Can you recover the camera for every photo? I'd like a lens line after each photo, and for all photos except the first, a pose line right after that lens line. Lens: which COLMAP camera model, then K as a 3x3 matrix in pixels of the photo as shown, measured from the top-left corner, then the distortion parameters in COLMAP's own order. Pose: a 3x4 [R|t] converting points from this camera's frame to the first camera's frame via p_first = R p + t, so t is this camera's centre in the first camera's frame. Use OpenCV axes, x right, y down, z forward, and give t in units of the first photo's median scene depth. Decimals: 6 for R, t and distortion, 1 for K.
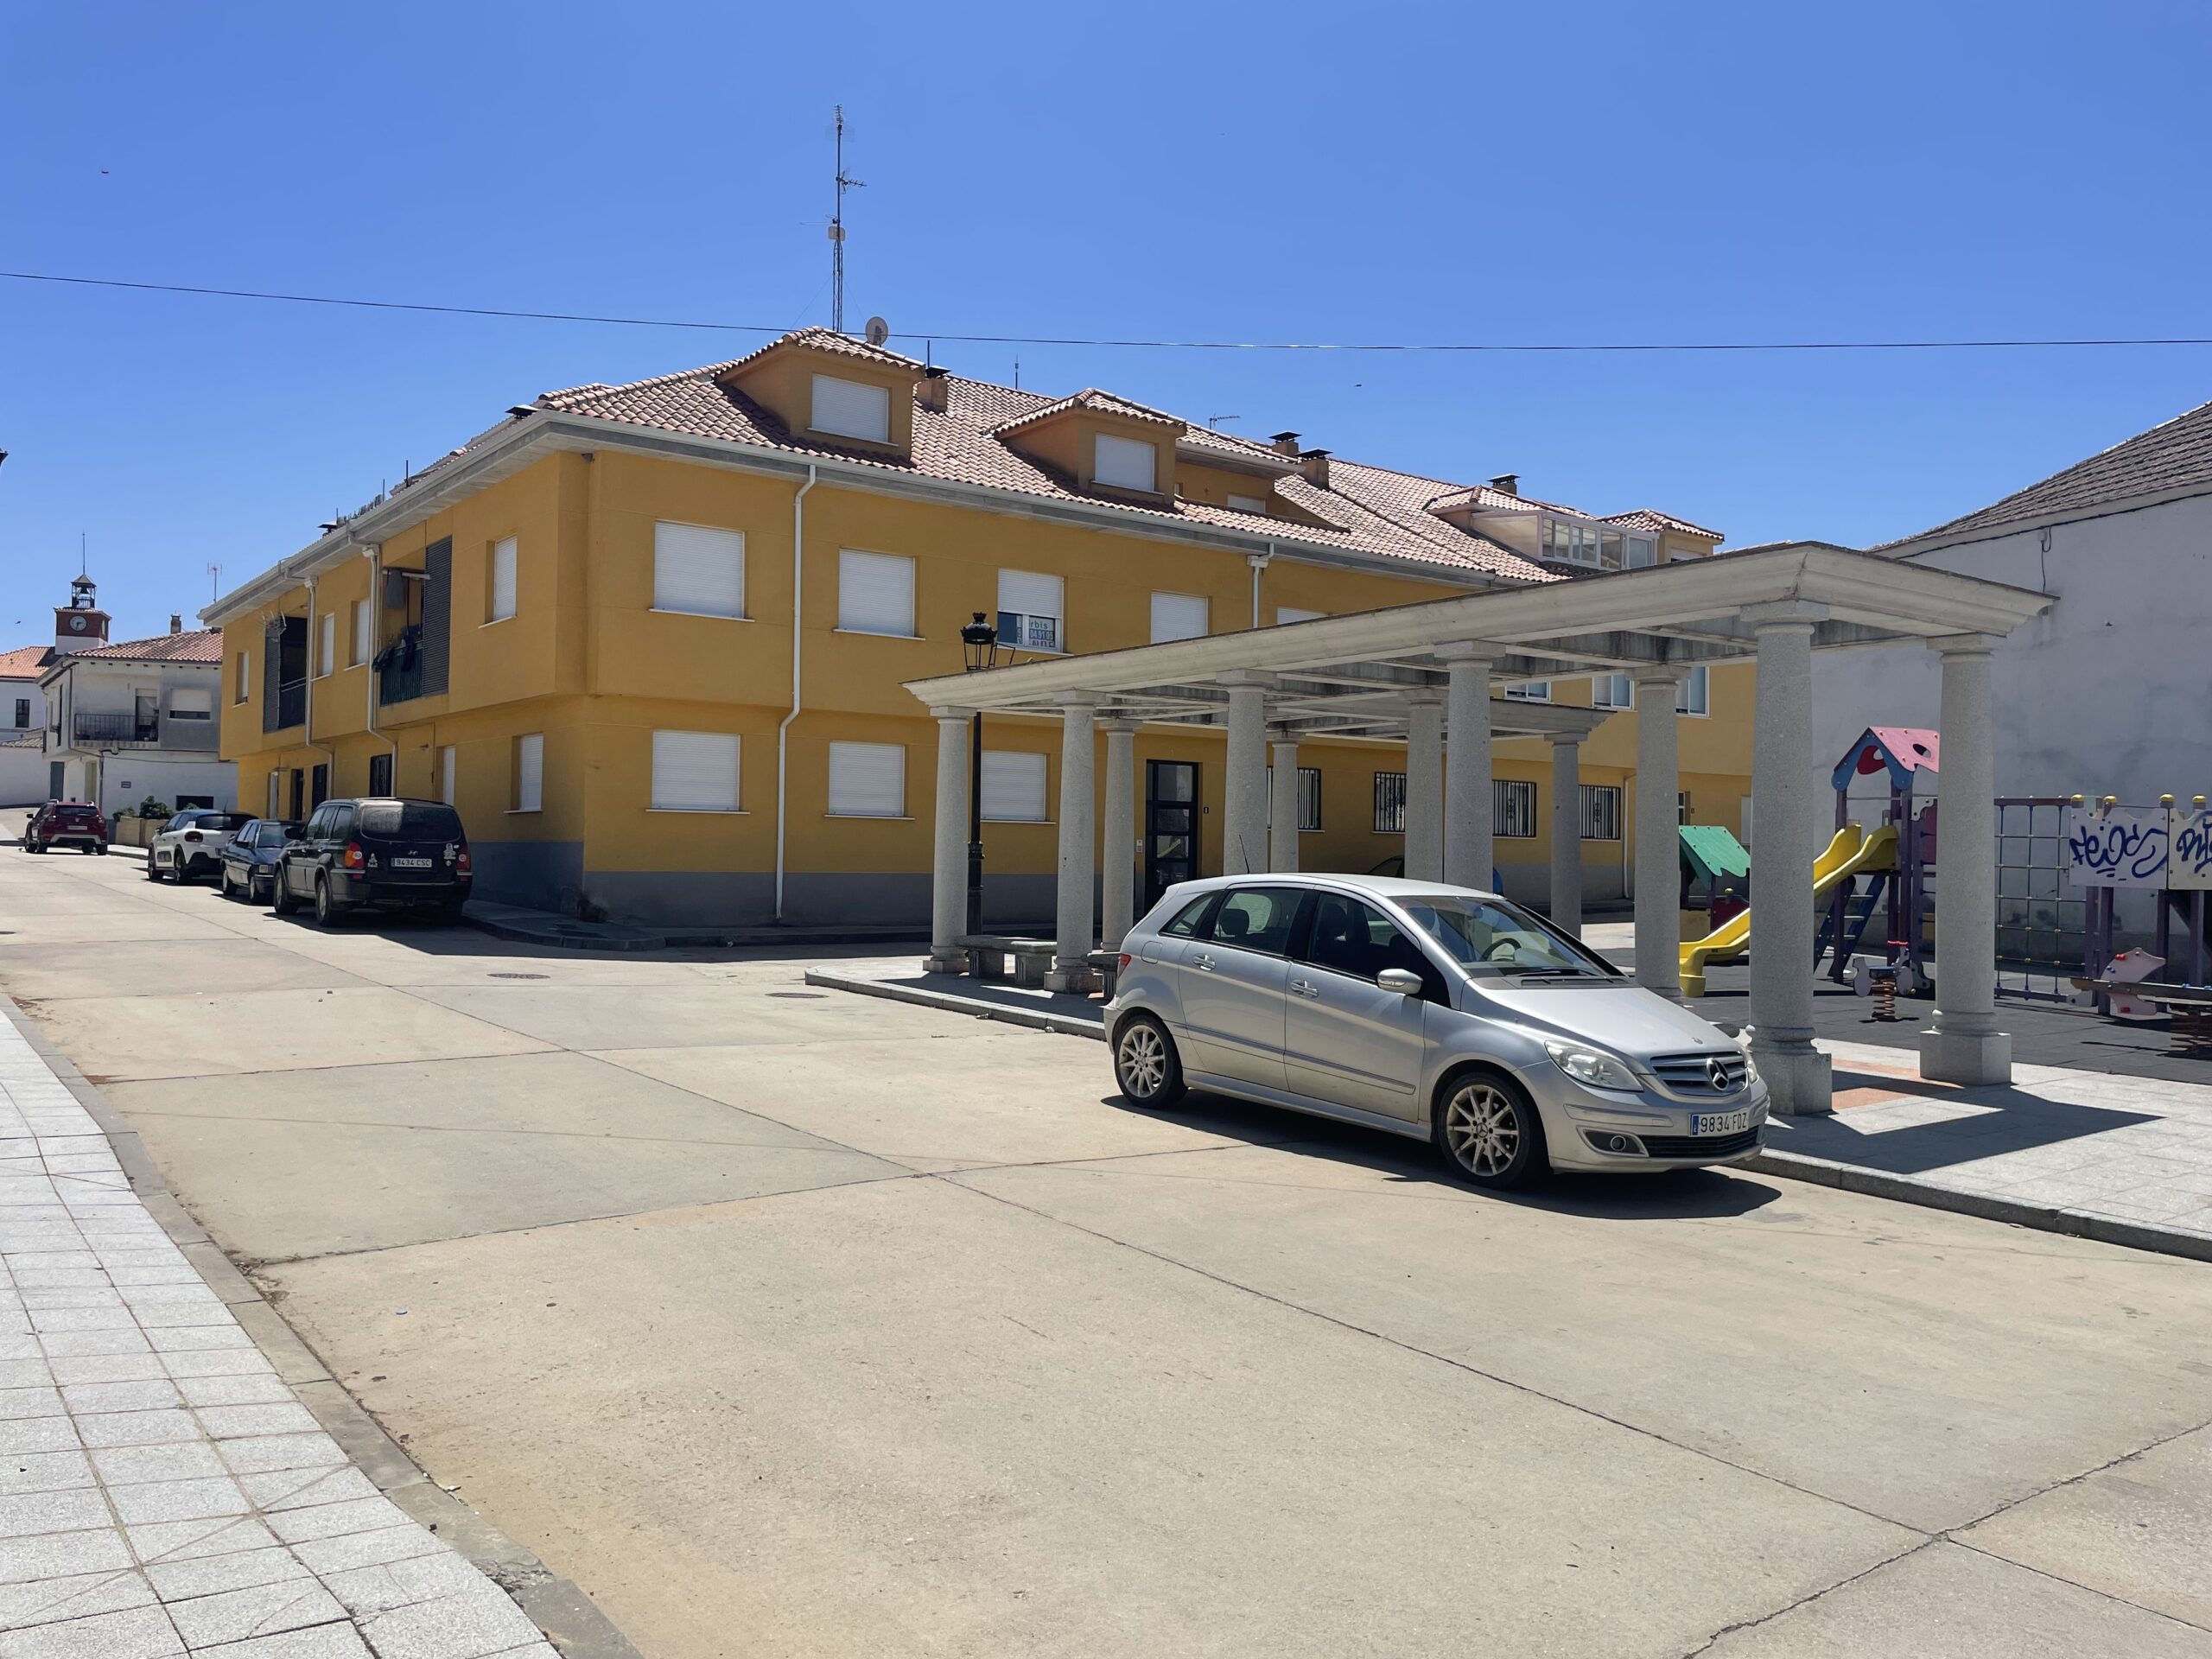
lens RADIAL K [[1708.5, 0, 1114.2], [0, 1708.5, 817.4], [0, 0, 1]] dist [0.076995, -0.099562]
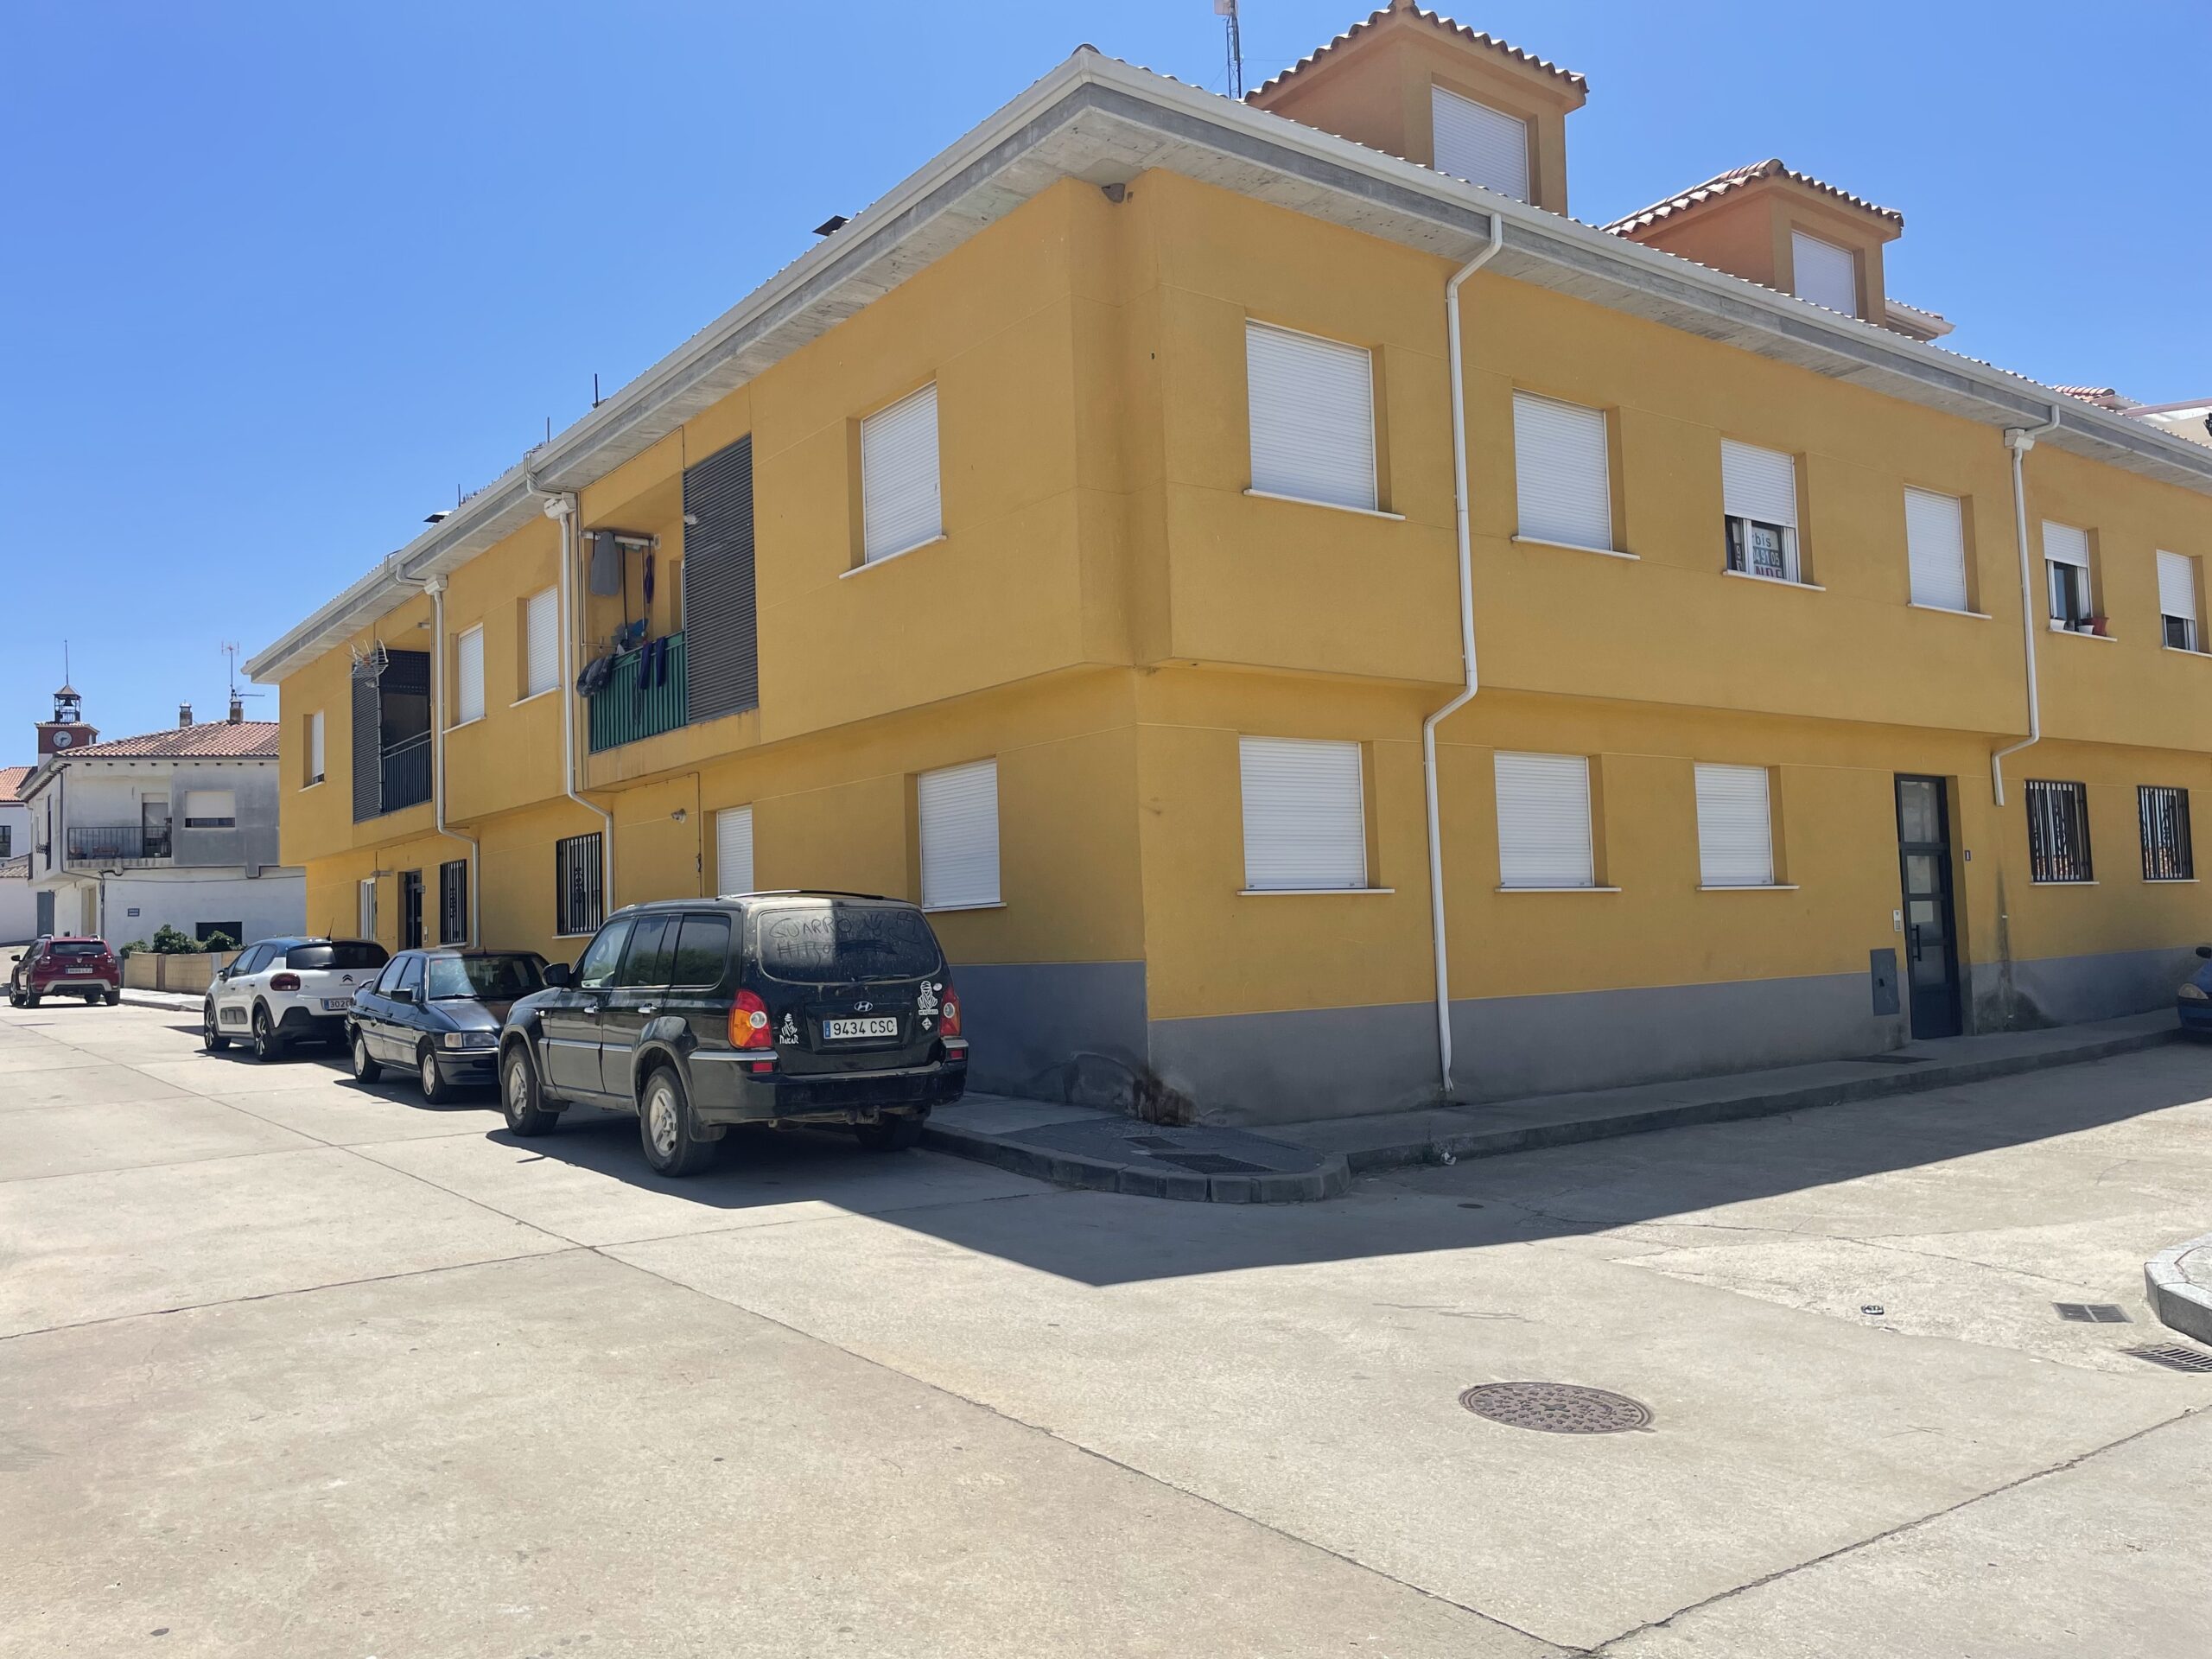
lens RADIAL K [[1708.5, 0, 1104.5], [0, 1708.5, 838.1], [0, 0, 1]] dist [0.076995, -0.099562]
pose [[0.998773, -0.049333, 0.004348, -0.231608], [0.049459, 0.998107, -0.036556, -0.003020], [-0.002536, 0.036726, 0.999322, 0.367606]]
